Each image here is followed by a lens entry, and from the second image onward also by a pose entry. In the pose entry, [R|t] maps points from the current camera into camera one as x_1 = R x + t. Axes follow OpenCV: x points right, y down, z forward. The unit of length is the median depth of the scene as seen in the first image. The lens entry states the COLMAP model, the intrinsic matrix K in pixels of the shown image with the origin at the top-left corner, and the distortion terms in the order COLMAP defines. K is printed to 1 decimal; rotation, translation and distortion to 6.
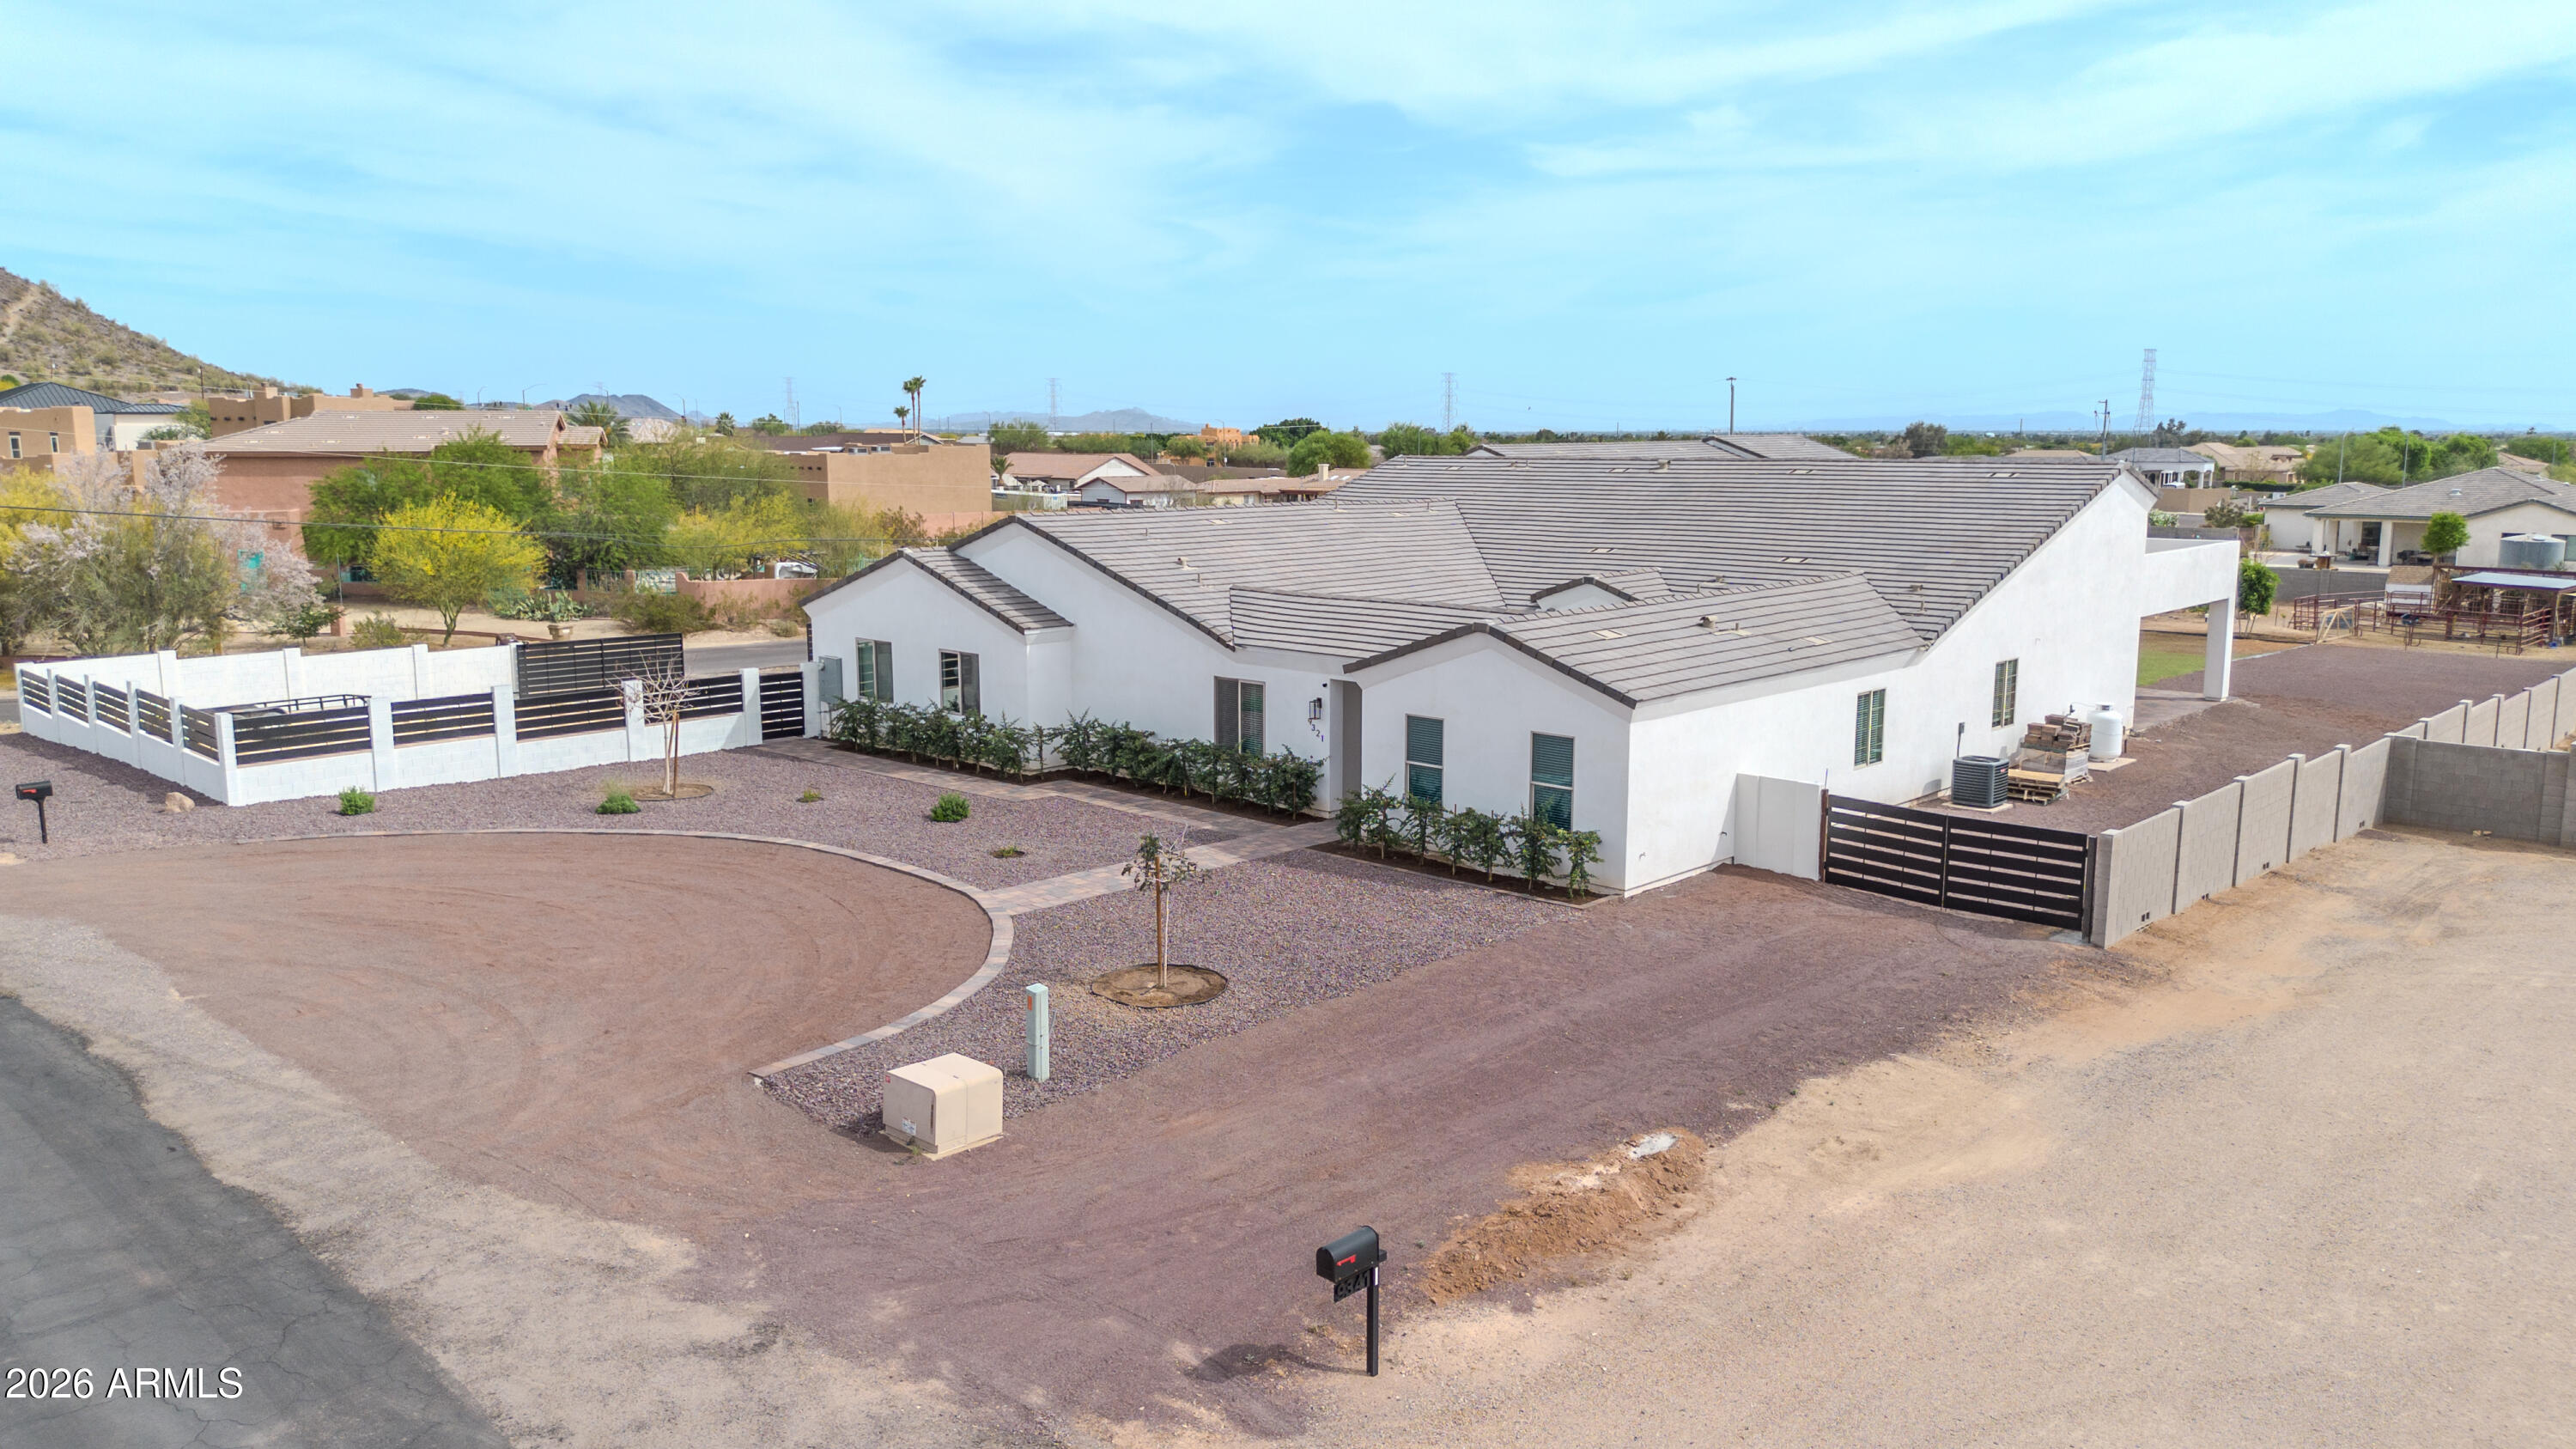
lens RADIAL K [[1842.3, 0, 1294.3], [0, 1842.3, 710.5], [0, 0, 1]] dist [0.065028, -0.064515]
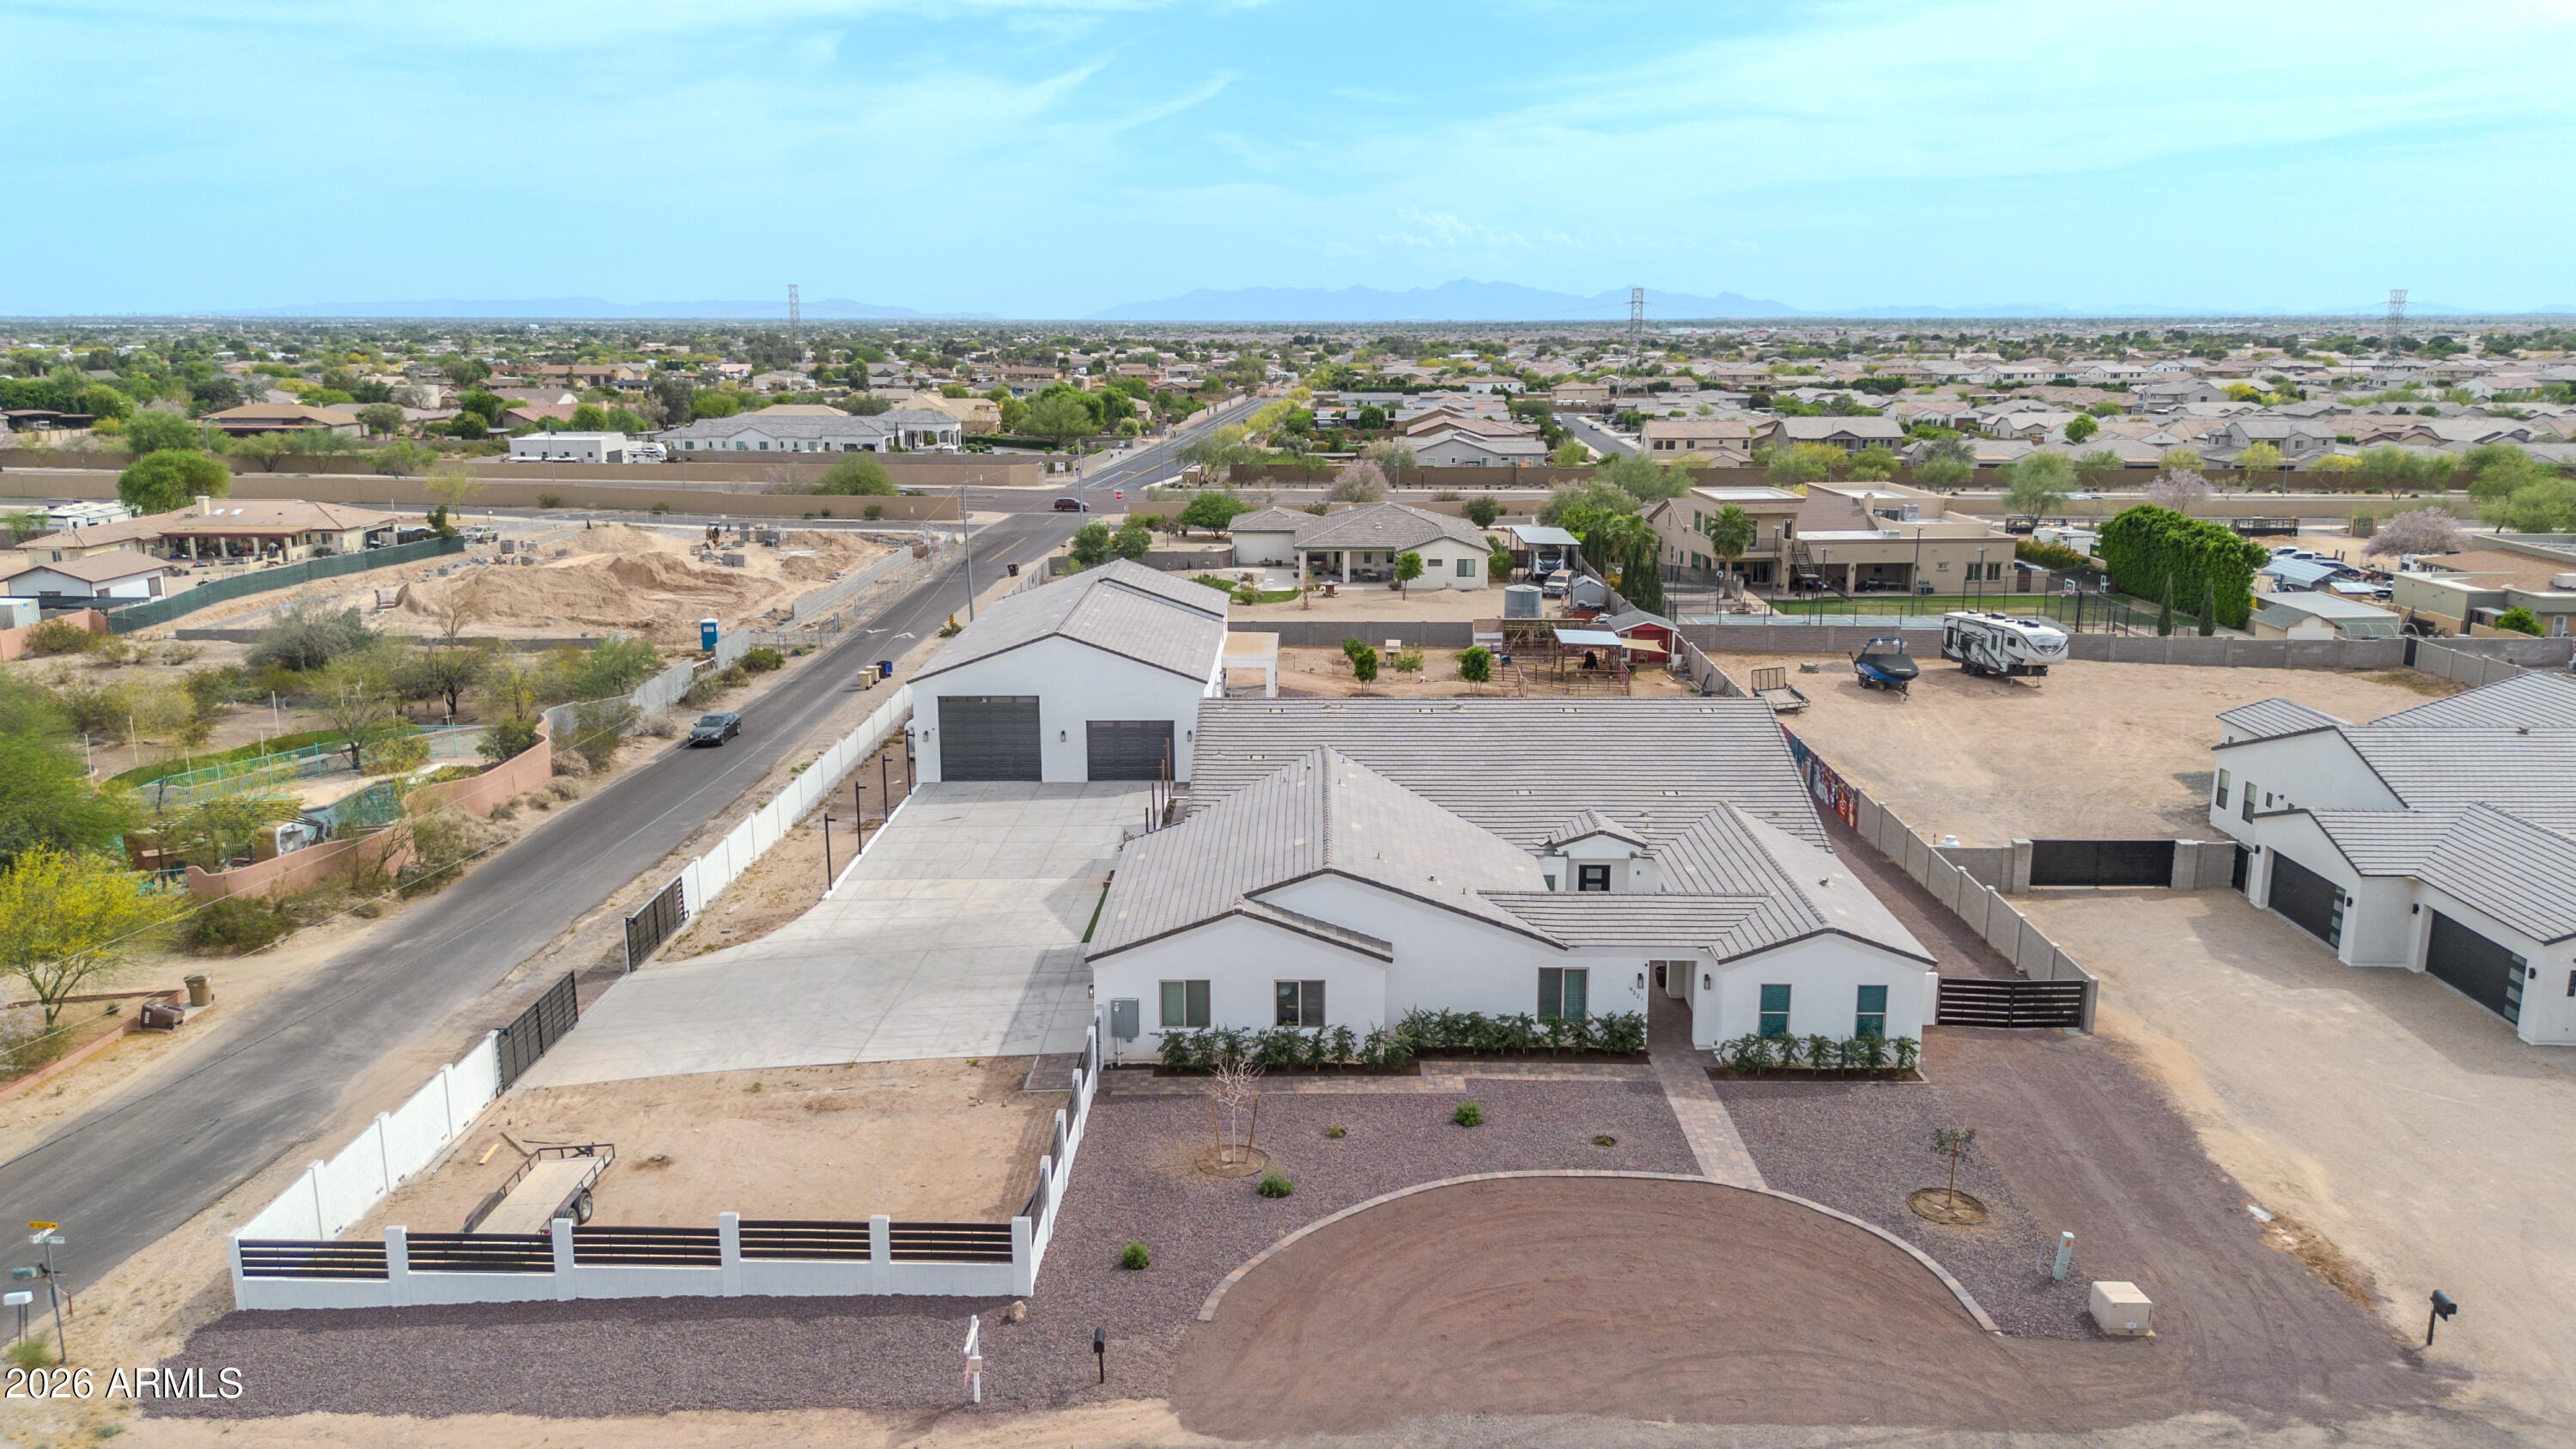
lens RADIAL K [[1842.3, 0, 1294.3], [0, 1842.3, 710.5], [0, 0, 1]] dist [0.065028, -0.064515]
pose [[0.735165, -0.143568, 0.662510, -1.327306], [0.104417, 0.989635, 0.098589, -0.454193], [-0.669798, -0.003302, 0.742536, 0.072940]]
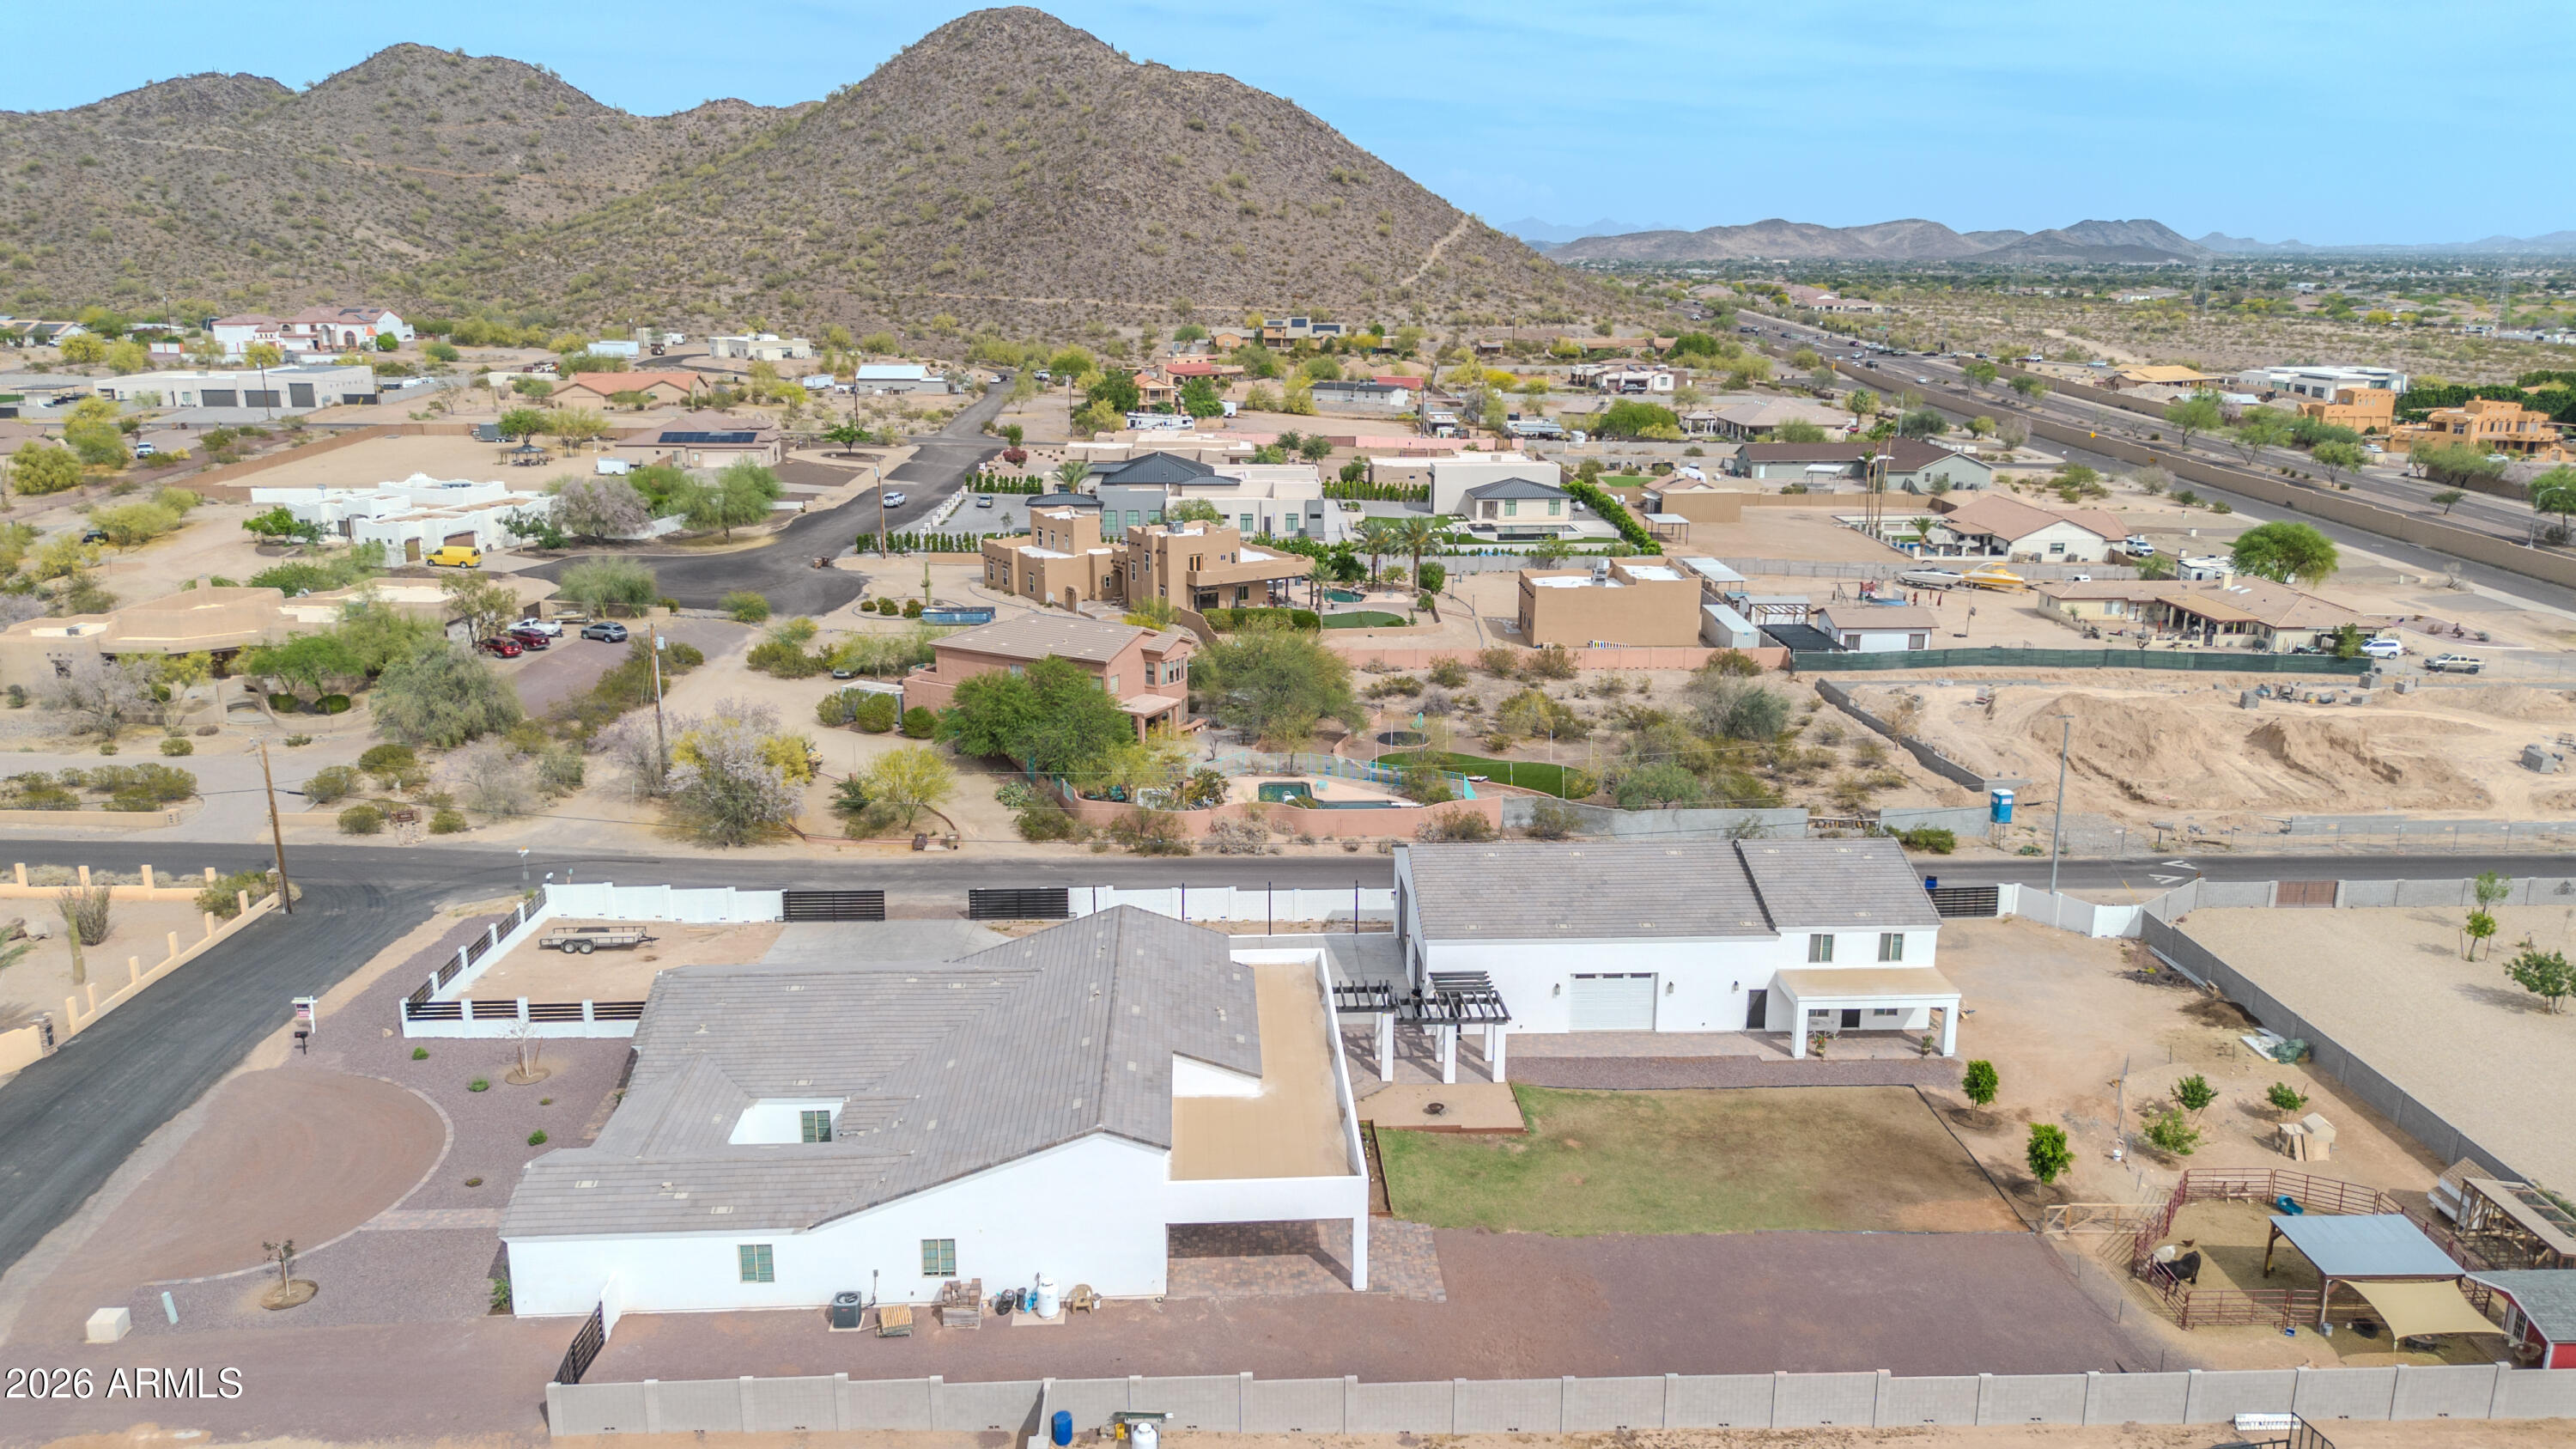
lens RADIAL K [[1842.3, 0, 1294.3], [0, 1842.3, 710.5], [0, 0, 1]] dist [0.065028, -0.064515]
pose [[0.726222, 0.173194, -0.665286, 2.034559], [-0.111144, 0.984593, 0.134996, -0.929515], [0.678417, -0.024094, 0.734282, 0.045500]]
